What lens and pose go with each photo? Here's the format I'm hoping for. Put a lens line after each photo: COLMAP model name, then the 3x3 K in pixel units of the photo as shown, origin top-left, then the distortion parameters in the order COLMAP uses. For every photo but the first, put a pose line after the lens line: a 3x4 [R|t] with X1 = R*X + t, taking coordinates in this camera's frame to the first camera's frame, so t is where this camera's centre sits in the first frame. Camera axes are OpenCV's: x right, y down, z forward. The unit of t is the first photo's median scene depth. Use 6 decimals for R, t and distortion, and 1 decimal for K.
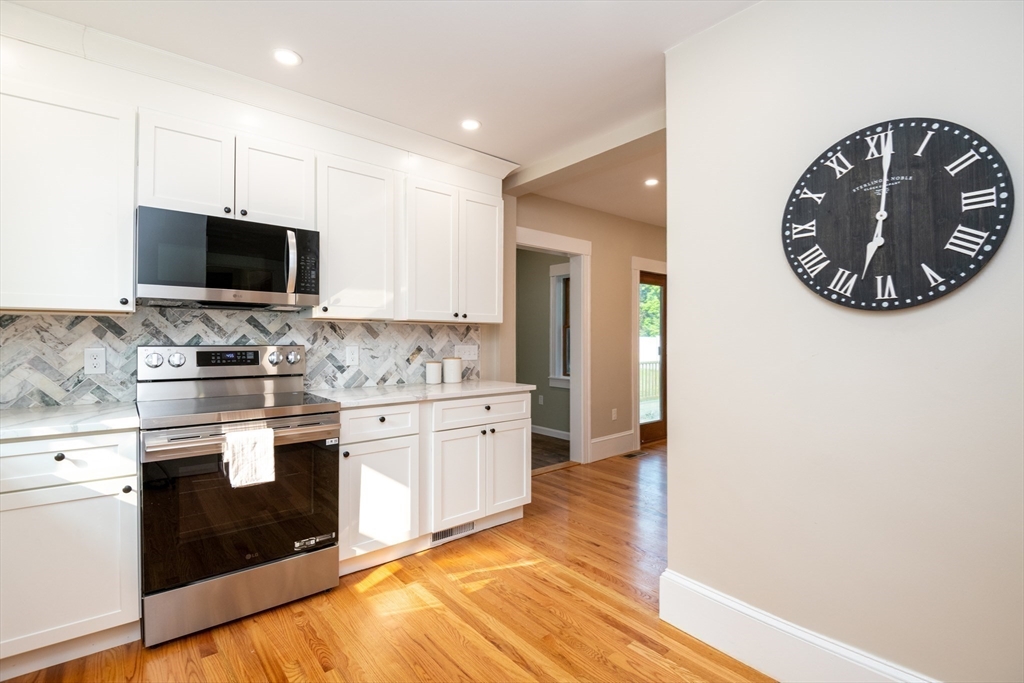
lens RADIAL K [[467.2, 0, 513.3], [0, 467.2, 338.3], [0, 0, 1]] dist [0.001508, 0.000150]
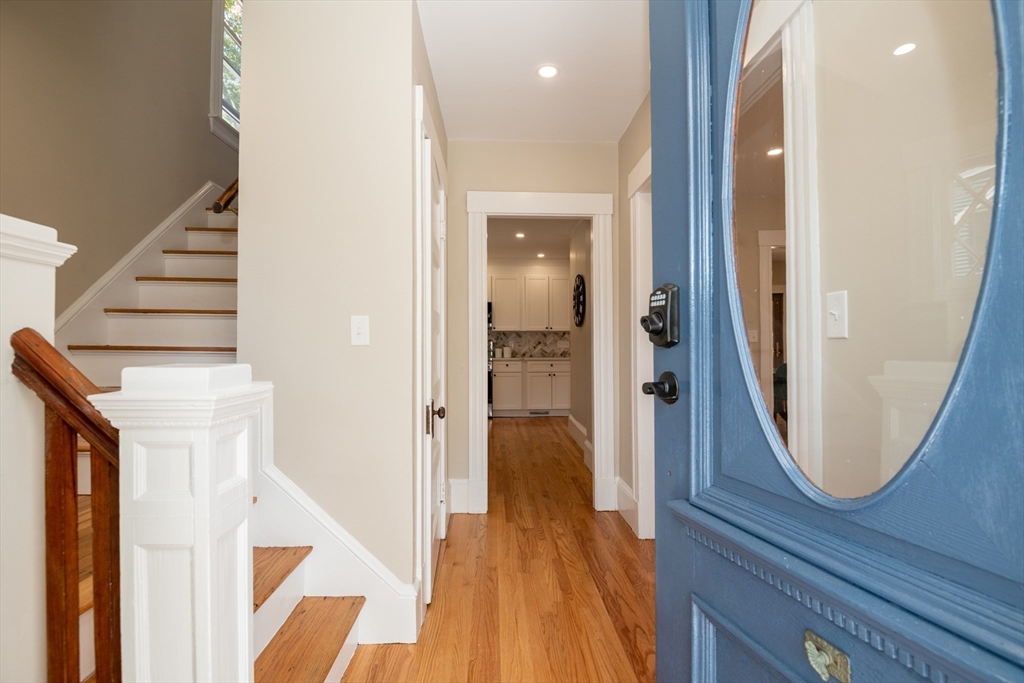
lens RADIAL K [[467.2, 0, 512.8], [0, 467.2, 344.3], [0, 0, 1]] dist [0.001508, 0.000150]
pose [[0.789113, -0.005003, -0.614228, 1.217084], [0.007204, 0.999973, 0.001110, 0.029814], [0.614206, -0.005300, 0.789128, -1.017189]]
